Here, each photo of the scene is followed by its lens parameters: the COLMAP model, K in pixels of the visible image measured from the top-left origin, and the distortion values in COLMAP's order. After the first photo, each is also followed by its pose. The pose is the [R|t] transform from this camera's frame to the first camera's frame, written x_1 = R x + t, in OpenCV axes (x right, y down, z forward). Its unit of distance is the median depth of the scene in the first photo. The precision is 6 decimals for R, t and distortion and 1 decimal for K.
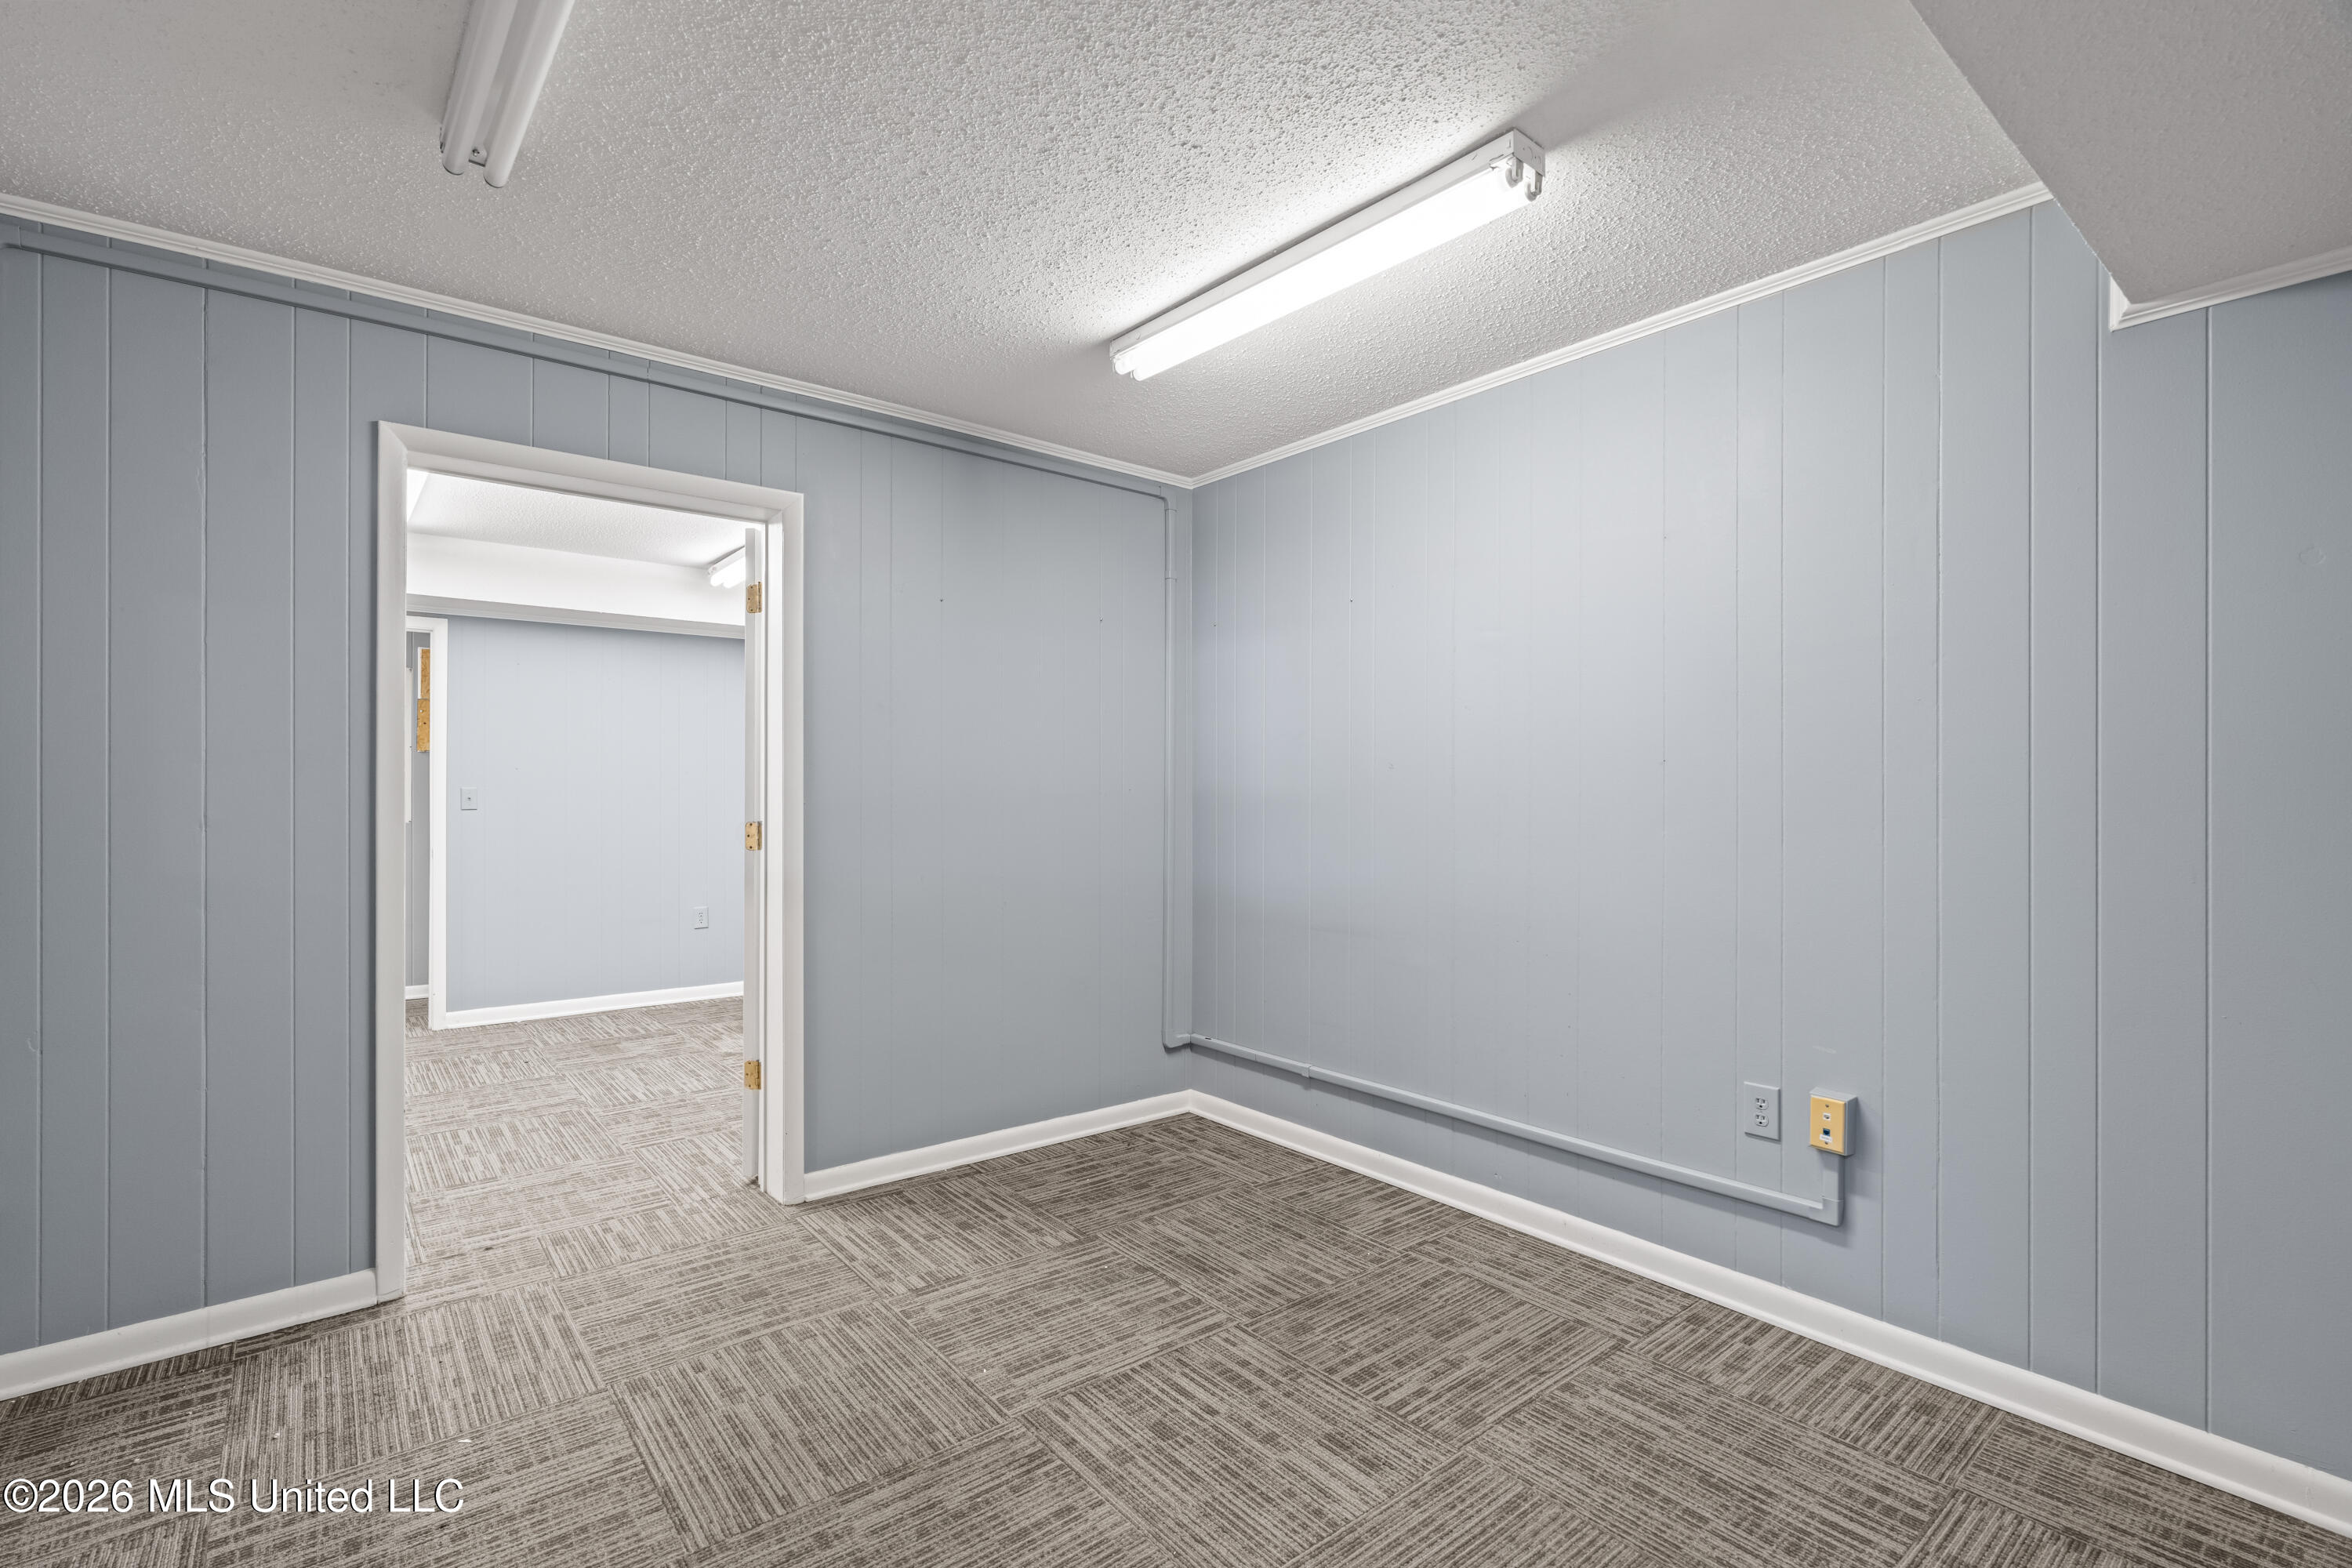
lens RADIAL K [[1062.8, 0, 1157.6], [0, 1062.8, 778.2], [0, 0, 1]] dist [-0.004787, 0.000790]
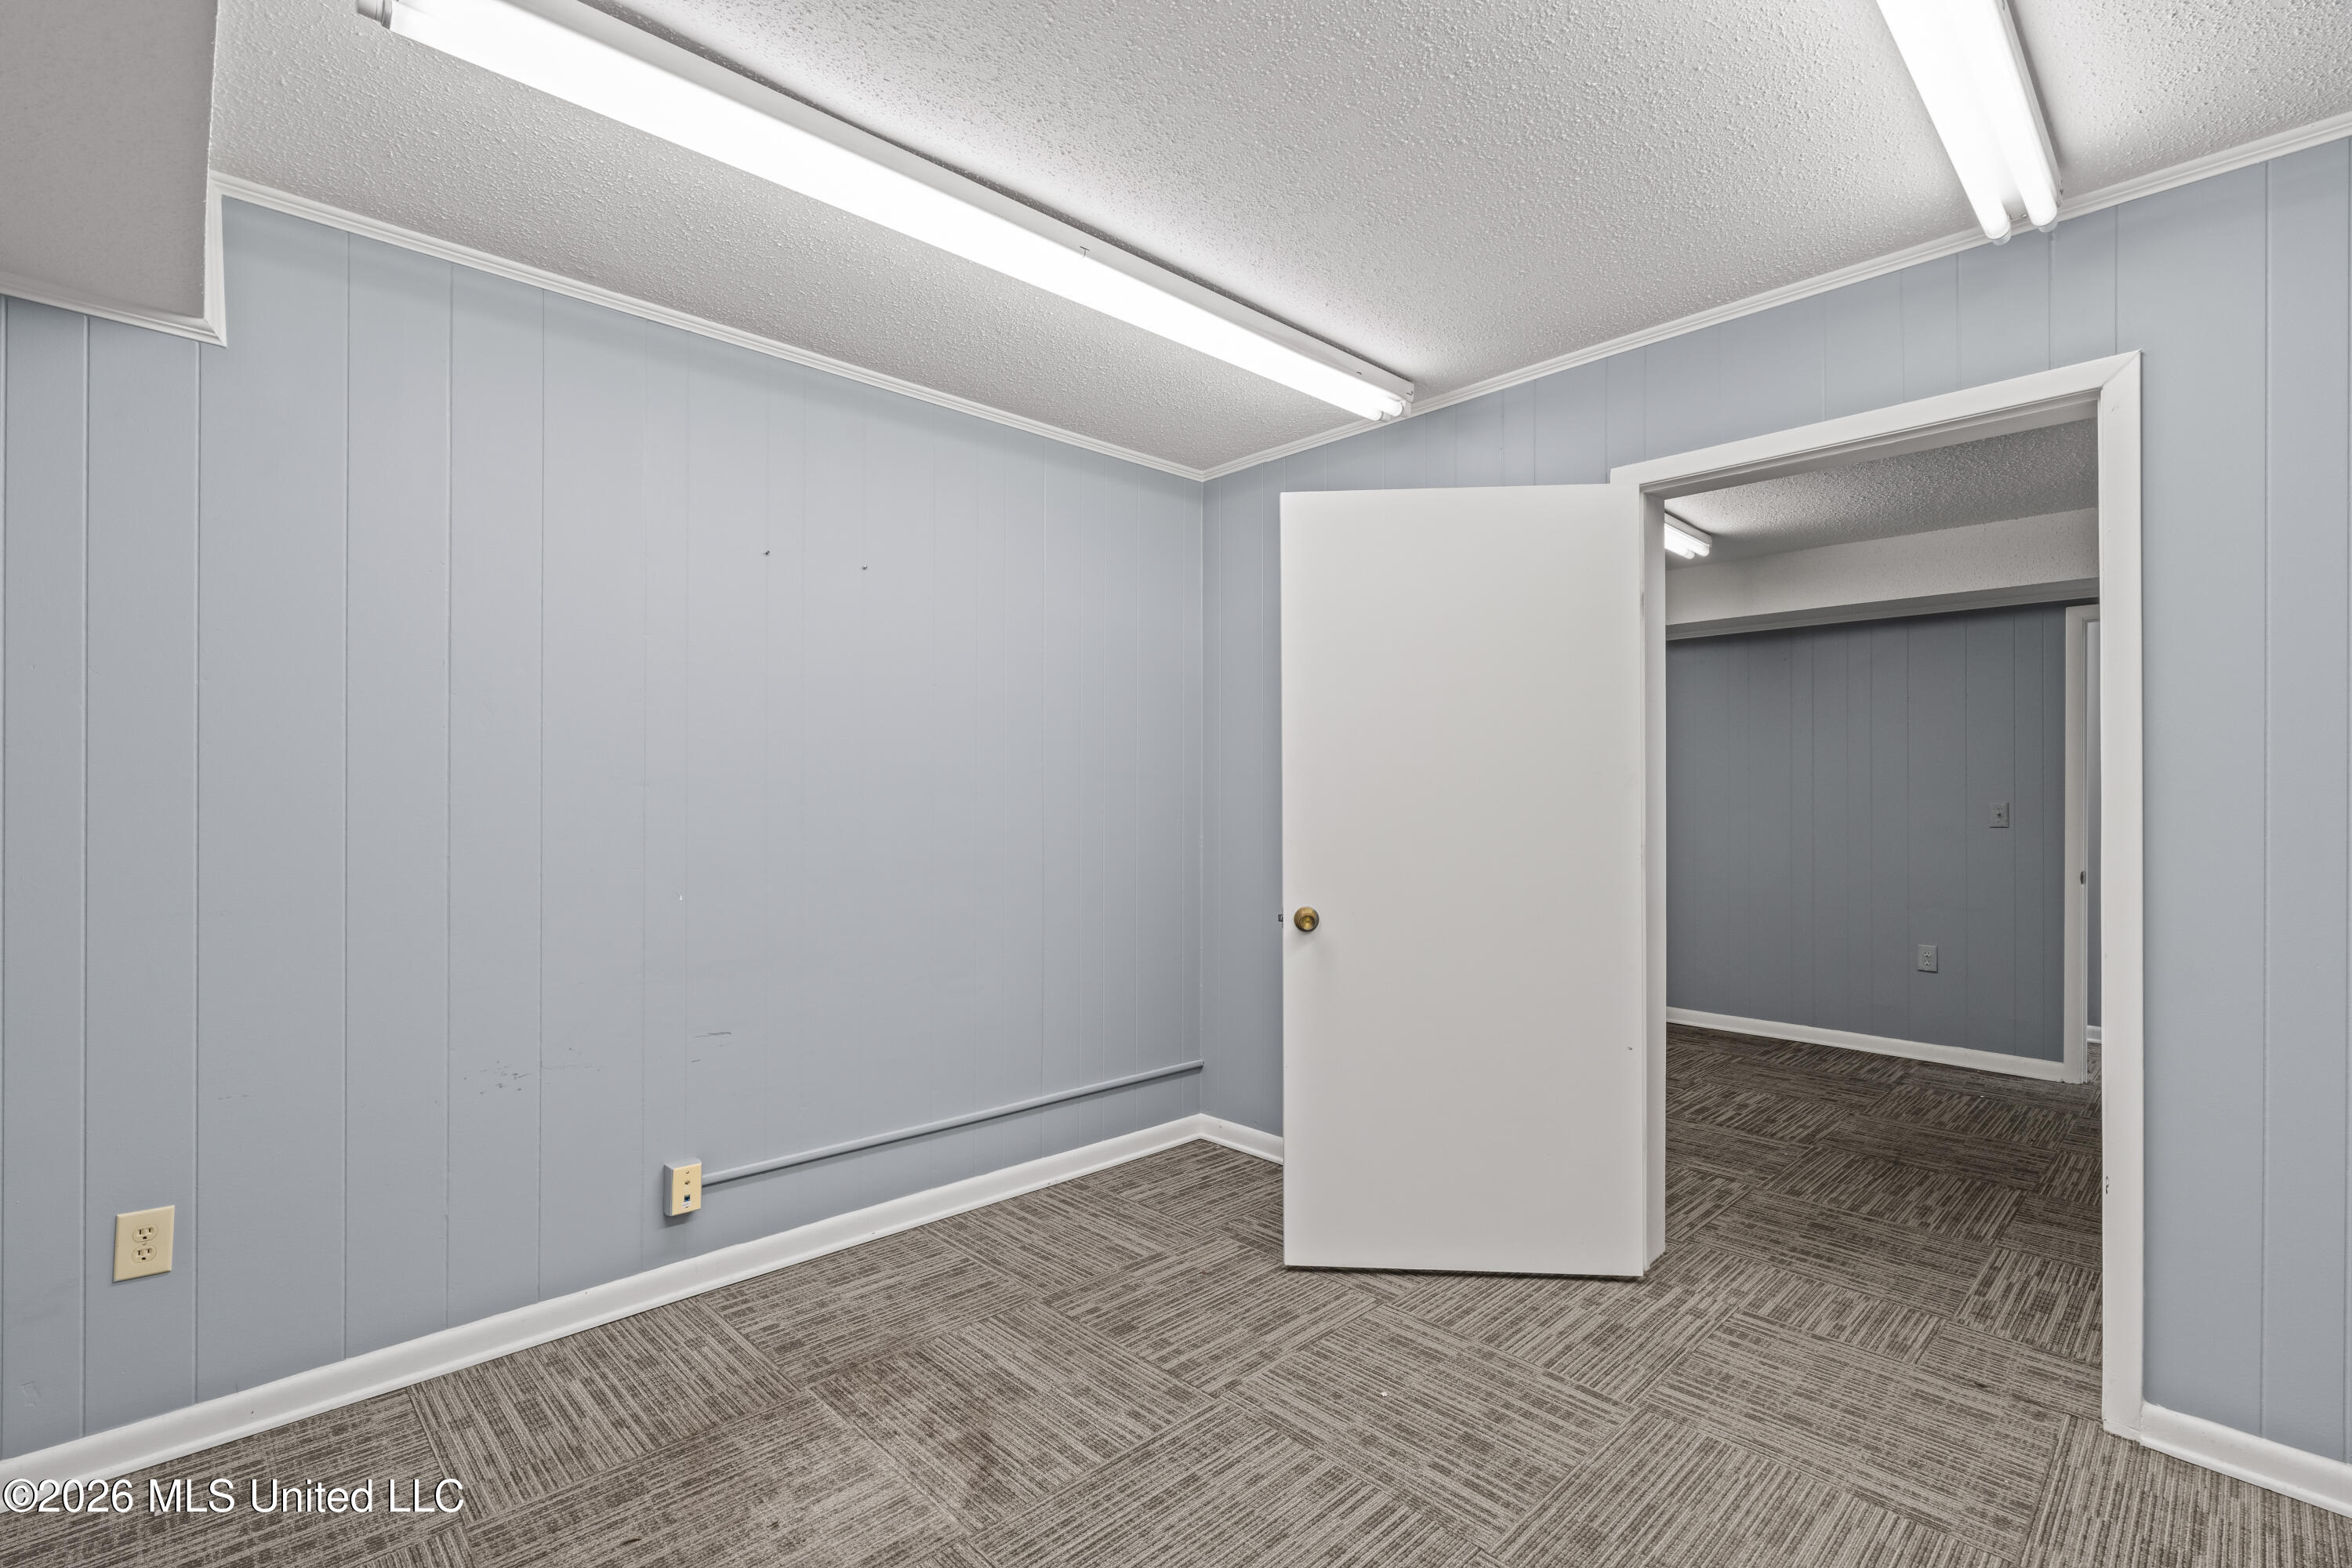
lens RADIAL K [[1062.8, 0, 1177.8], [0, 1062.8, 796.1], [0, 0, 1]] dist [-0.004787, 0.000790]
pose [[-0.096947, -0.006800, 0.995266, -1.392848], [-0.018505, 0.999816, 0.005029, 0.013527], [-0.995117, -0.017930, -0.097055, 1.726676]]
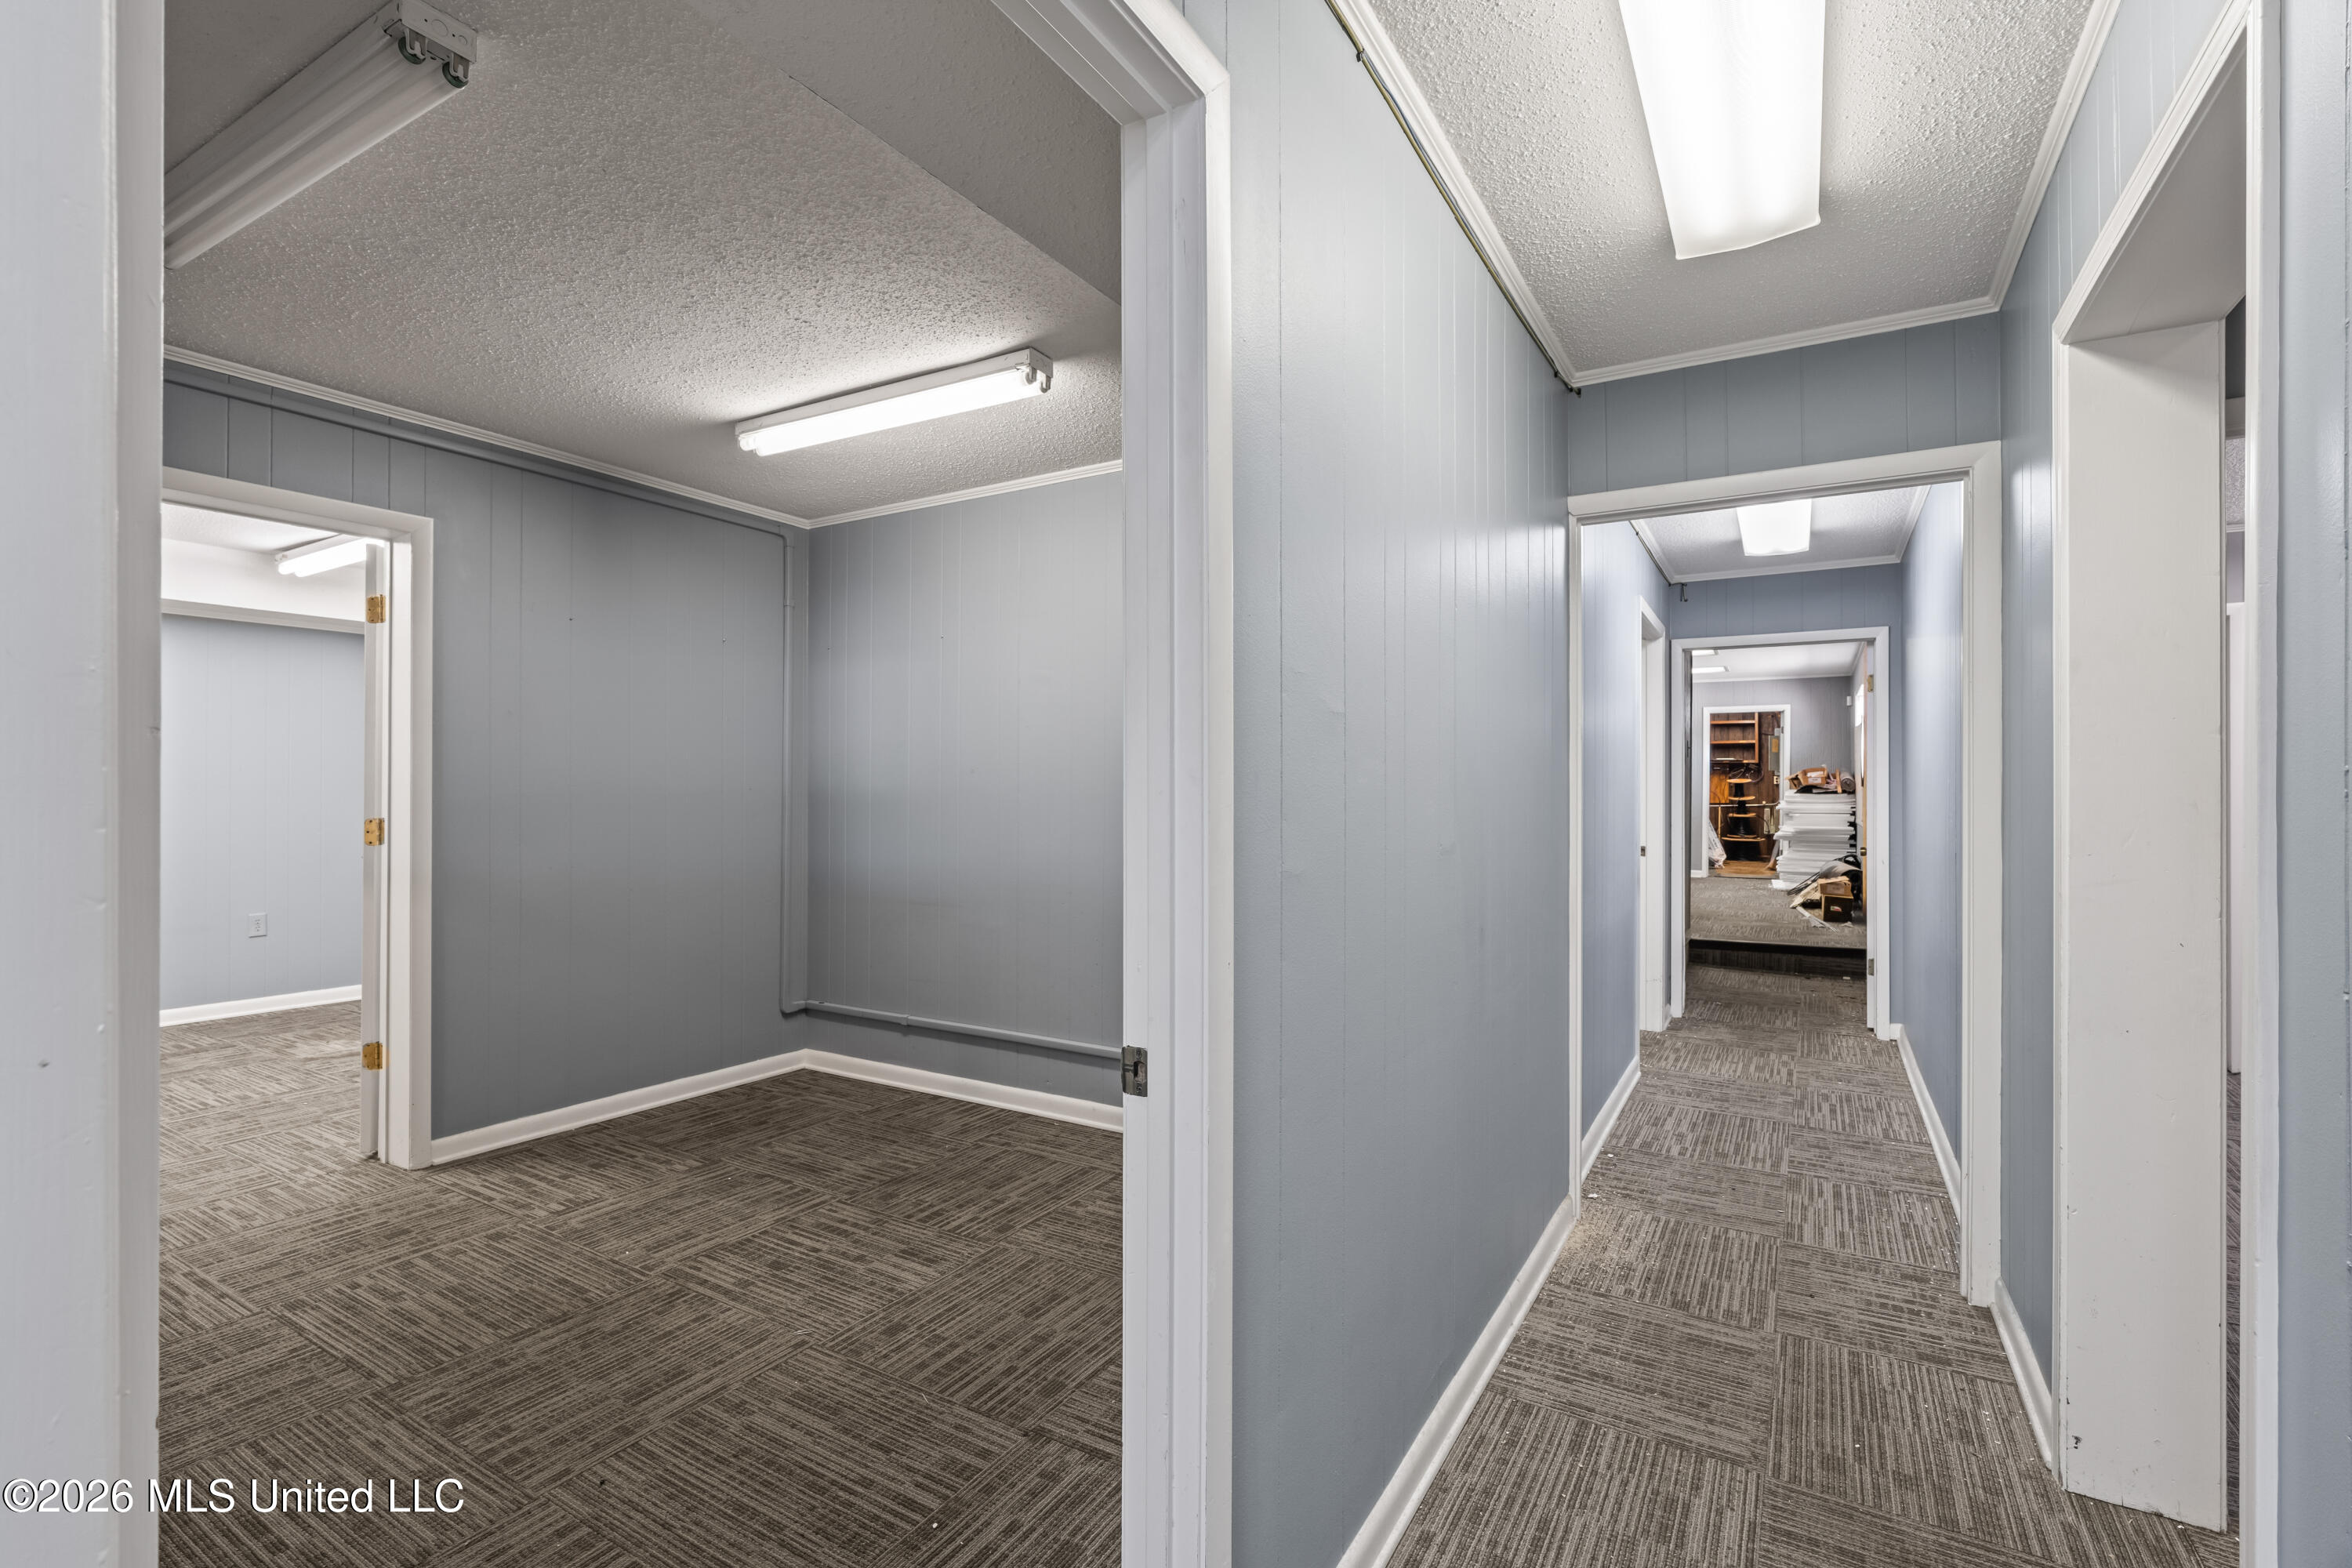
lens RADIAL K [[1062.8, 0, 1161.3], [0, 1062.8, 782.3], [0, 0, 1]] dist [-0.004787, 0.000790]
pose [[0.940778, 0.003360, 0.339005, 0.003454], [-0.004971, 0.999980, 0.003884, -0.004493], [-0.338985, -0.005339, 0.940776, -0.321008]]
